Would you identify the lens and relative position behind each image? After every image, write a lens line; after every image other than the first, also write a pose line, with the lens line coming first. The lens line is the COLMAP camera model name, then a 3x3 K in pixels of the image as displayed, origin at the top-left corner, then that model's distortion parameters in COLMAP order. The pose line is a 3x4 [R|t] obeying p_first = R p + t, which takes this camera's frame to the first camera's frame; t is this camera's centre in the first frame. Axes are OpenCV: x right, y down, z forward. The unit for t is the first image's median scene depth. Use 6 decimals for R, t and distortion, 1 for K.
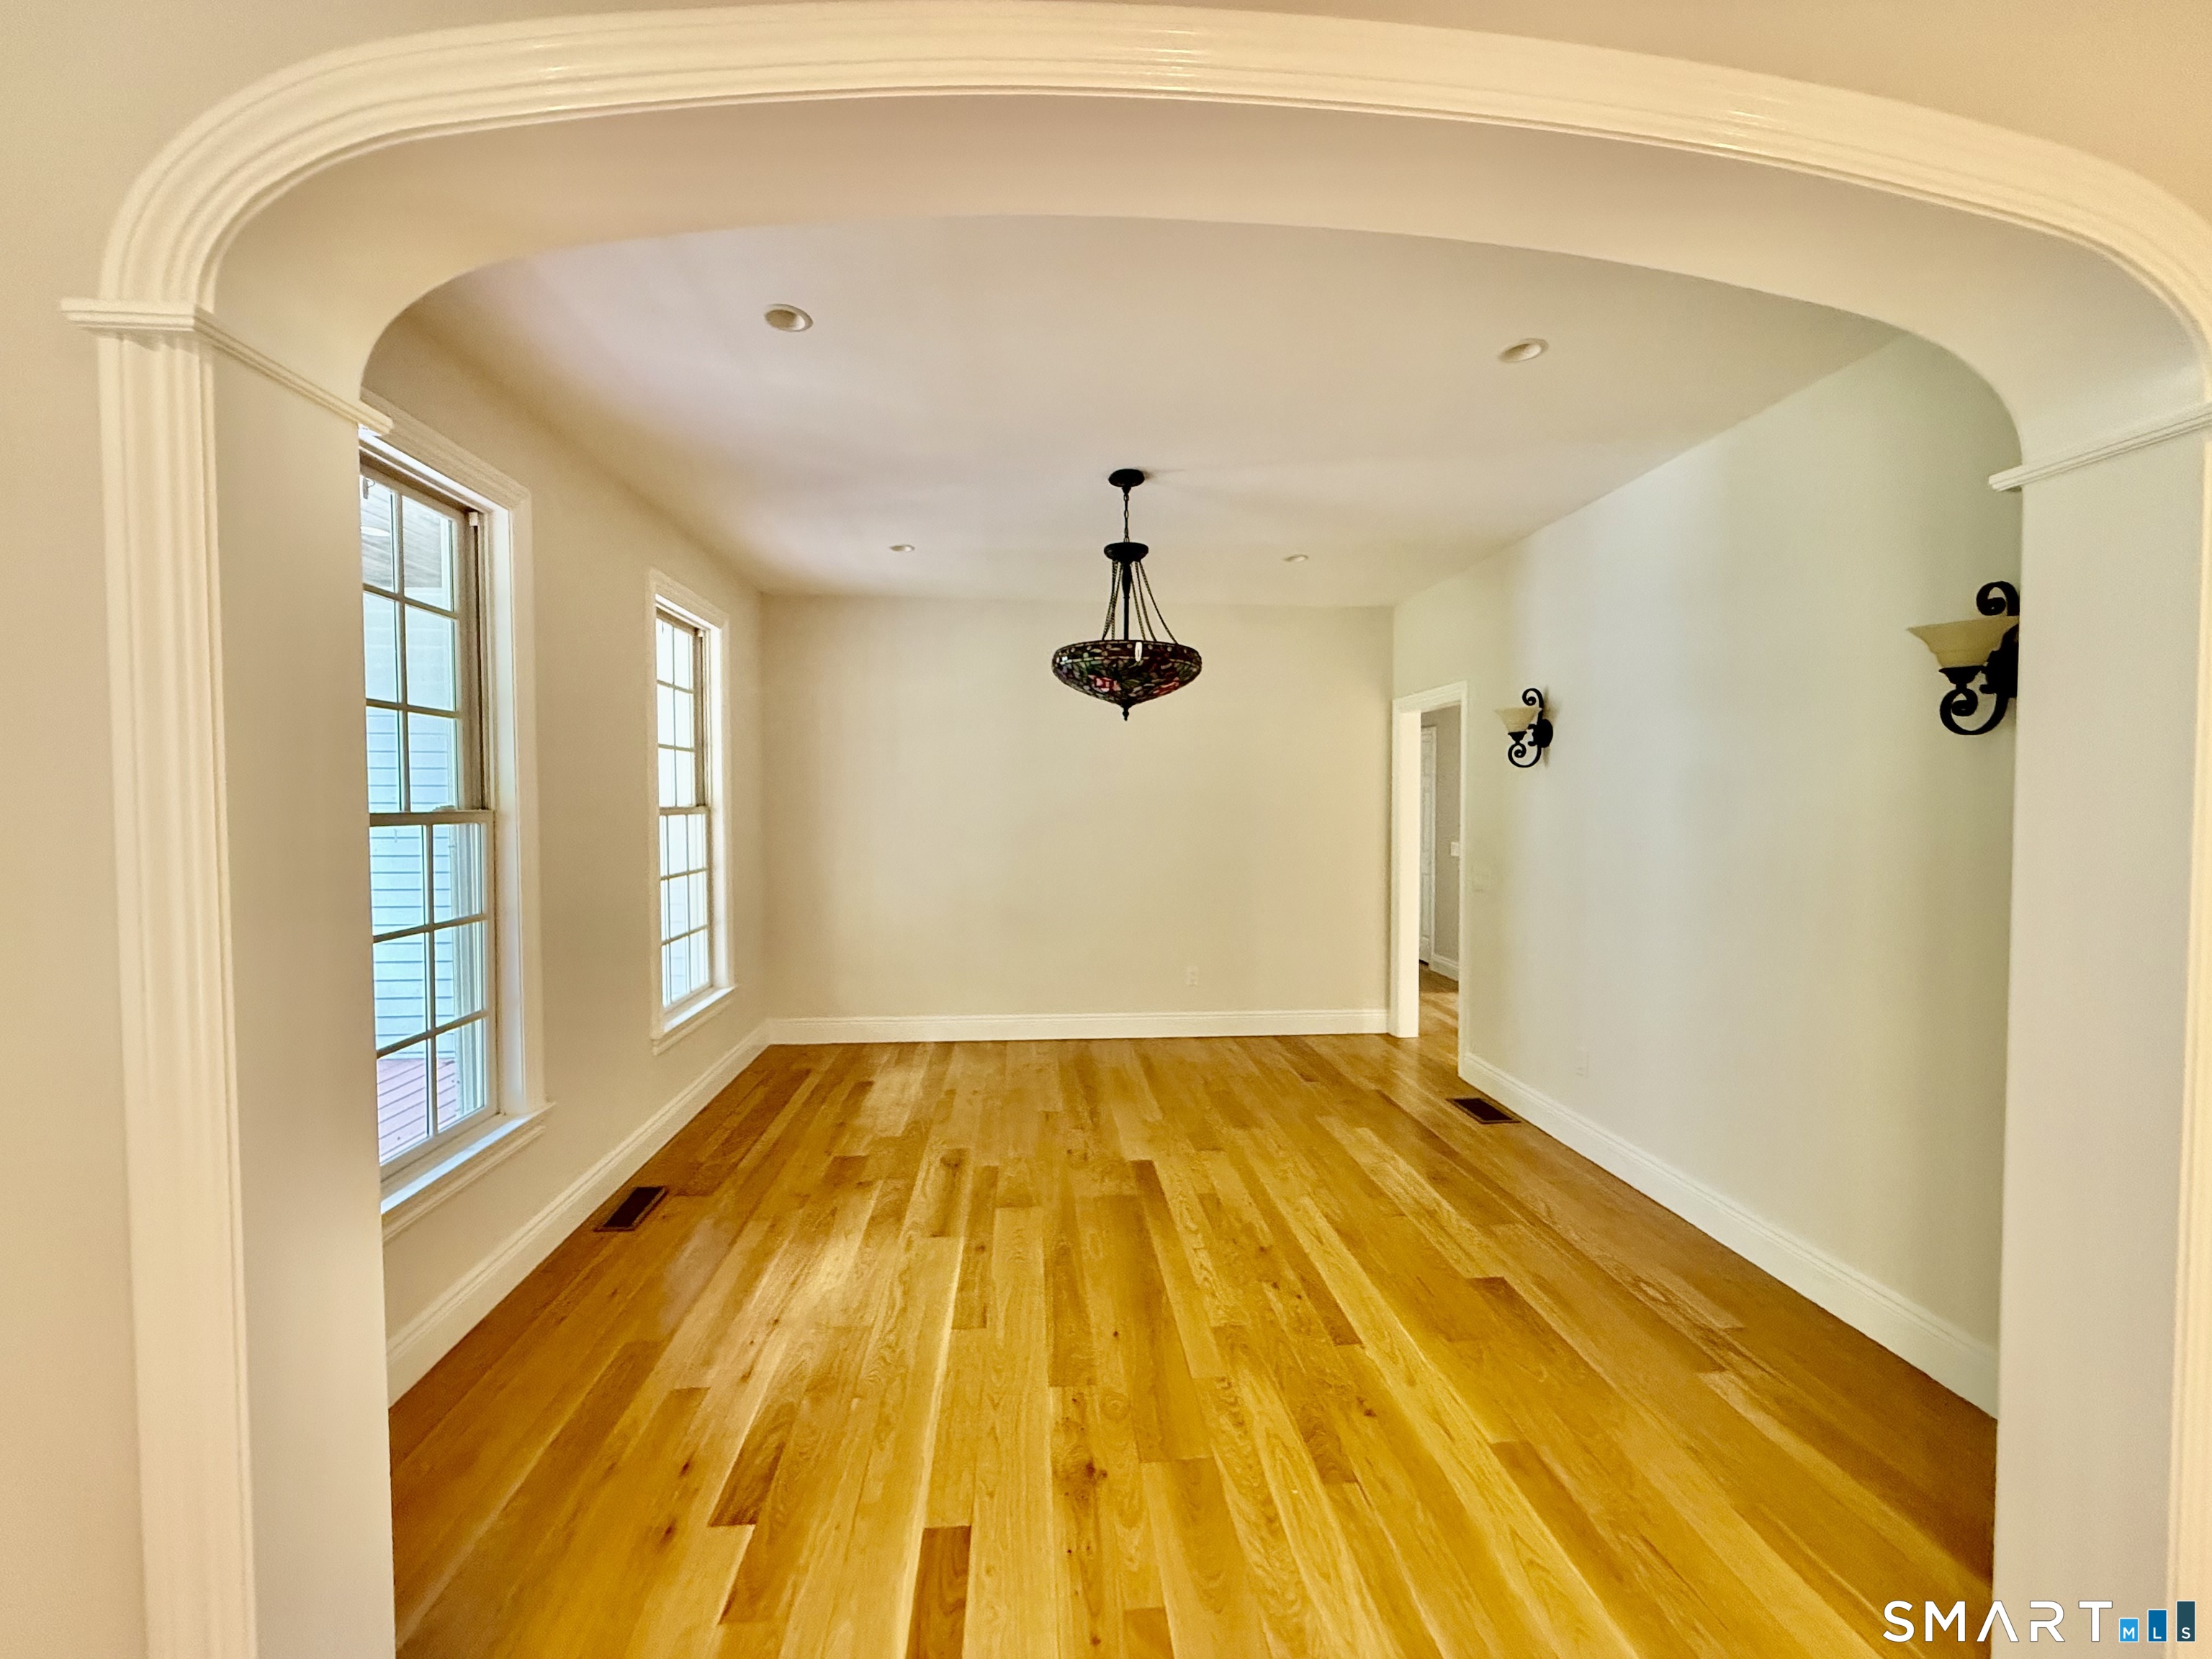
lens RADIAL K [[884.6, 0, 1105.3], [0, 884.6, 826.0], [0, 0, 1]] dist [-0.000938, -0.000043]
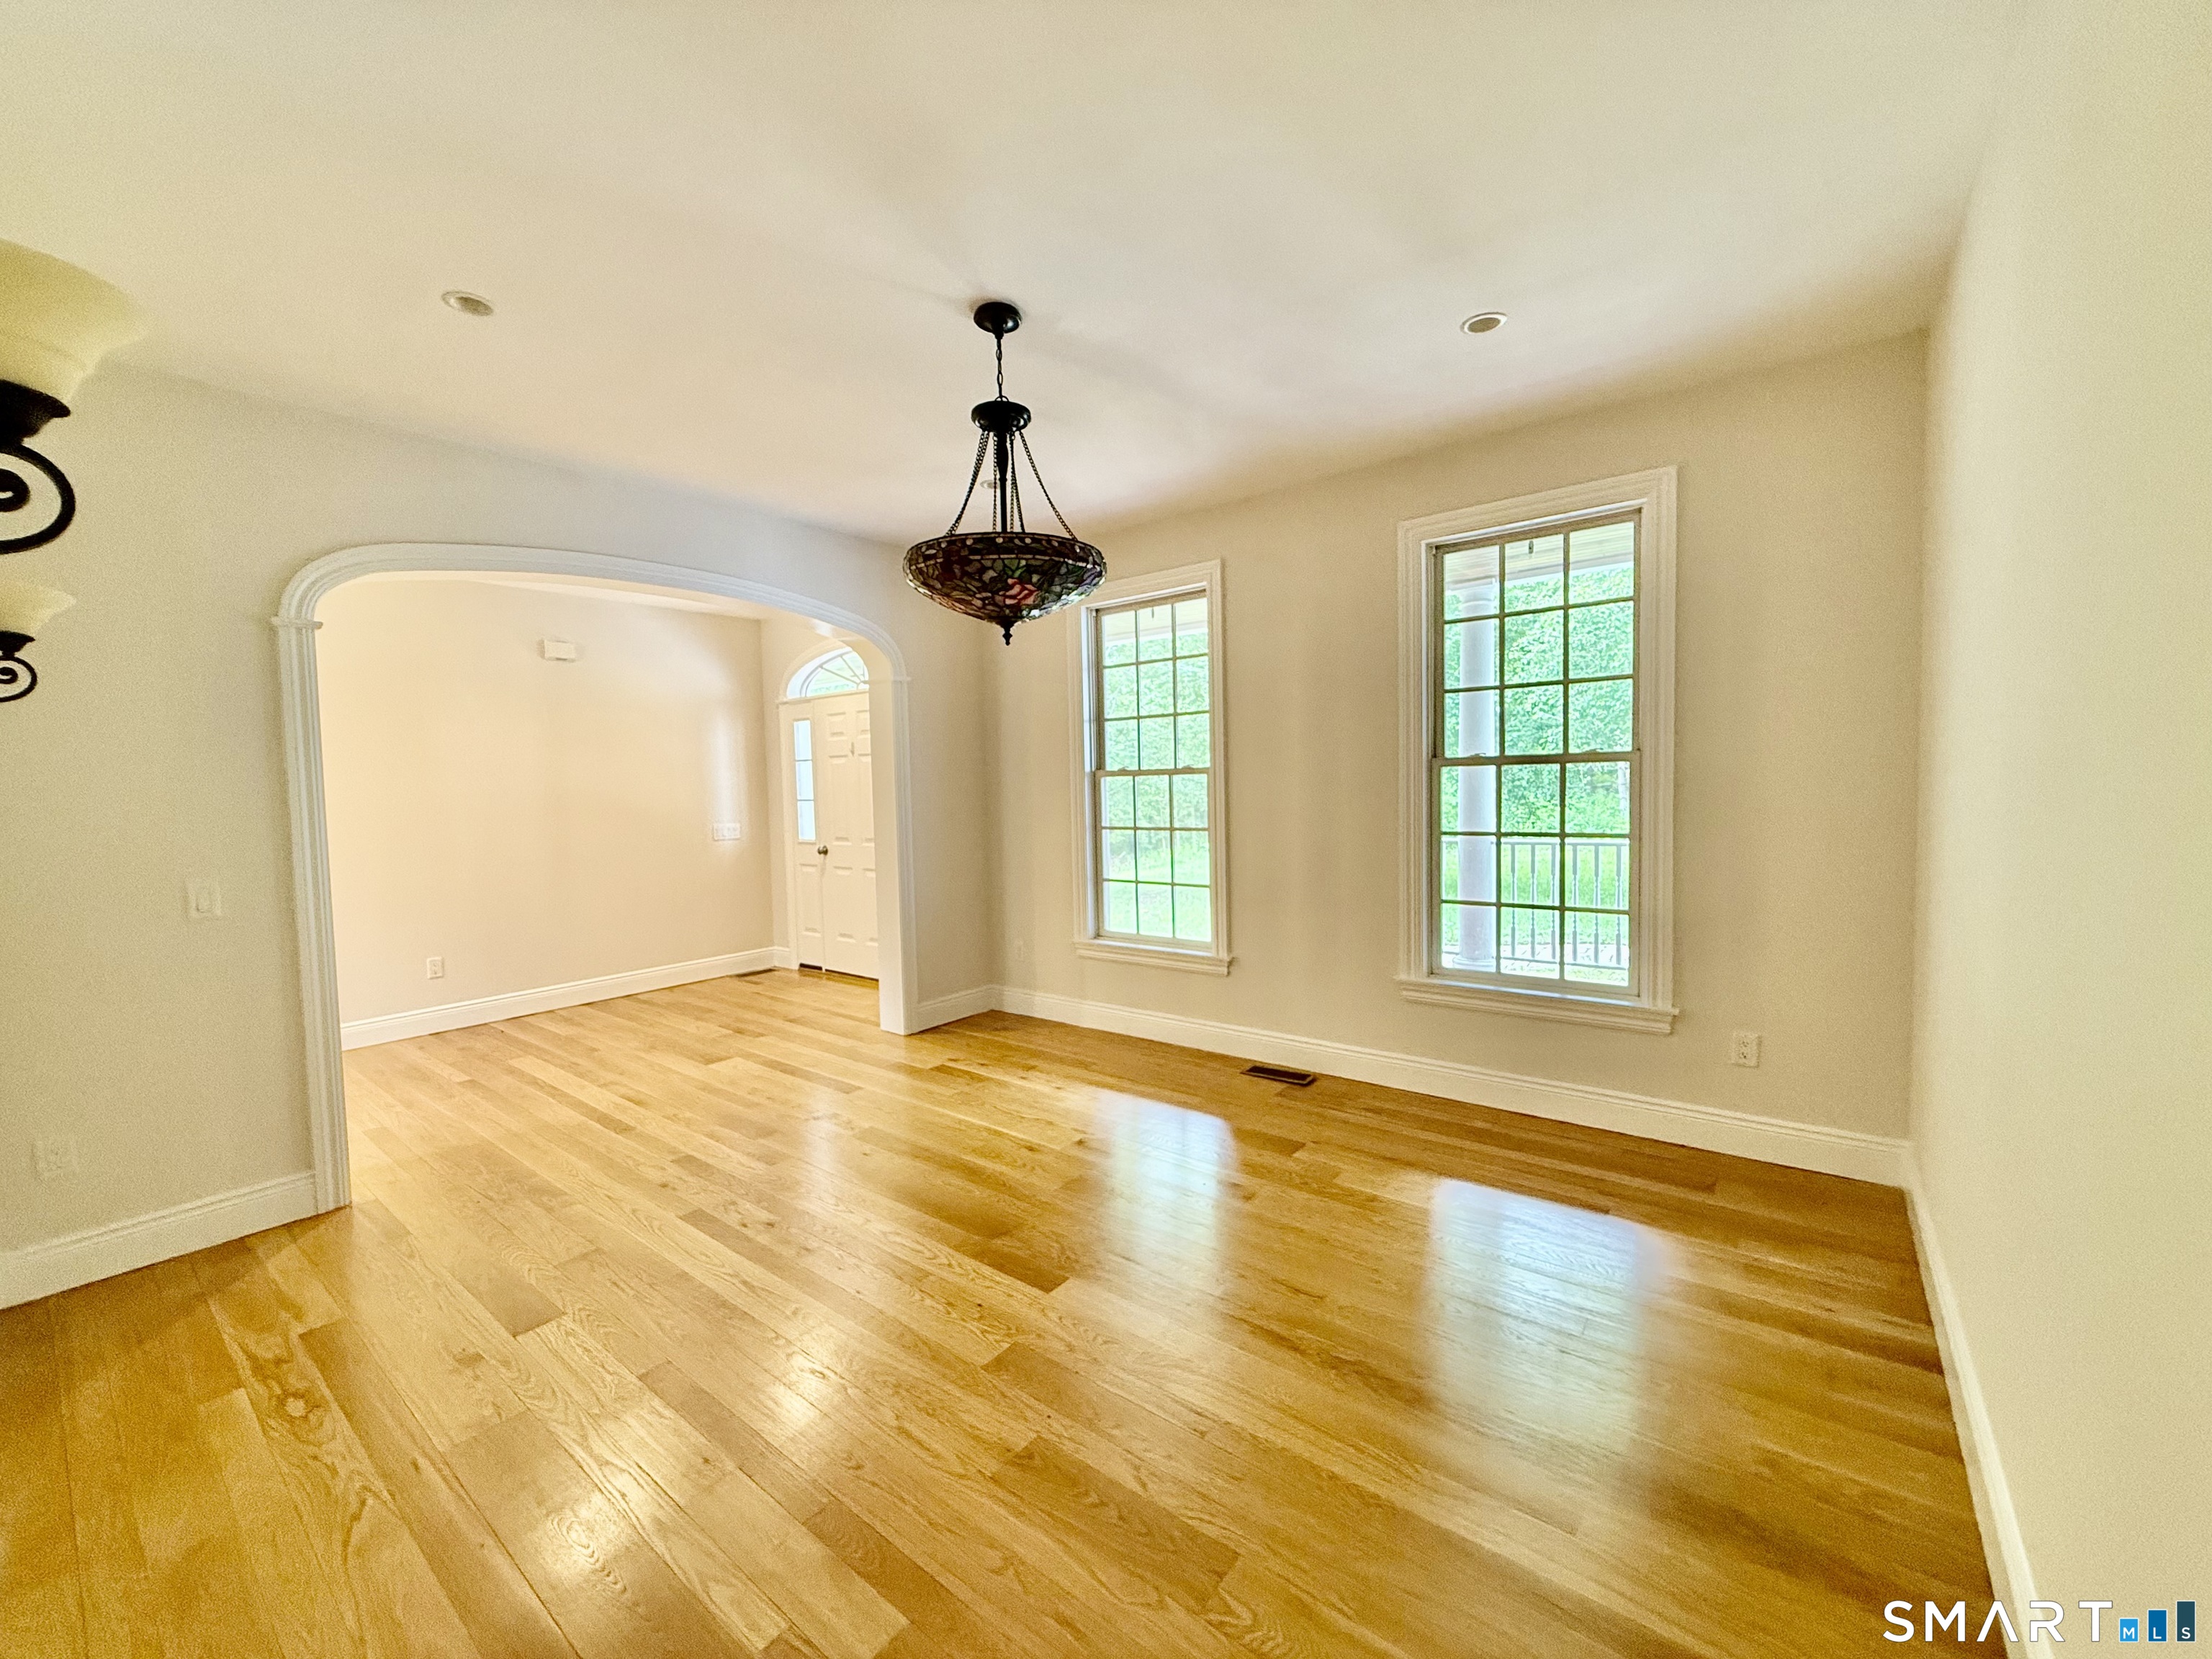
lens RADIAL K [[884.6, 0, 1107.3], [0, 884.6, 829.2], [0, 0, 1]] dist [-0.000938, -0.000043]
pose [[-0.687550, 0.052548, -0.724233, 0.556462], [0.002028, 0.997513, 0.070451, -0.017449], [0.726134, 0.046970, -0.685947, 1.692657]]
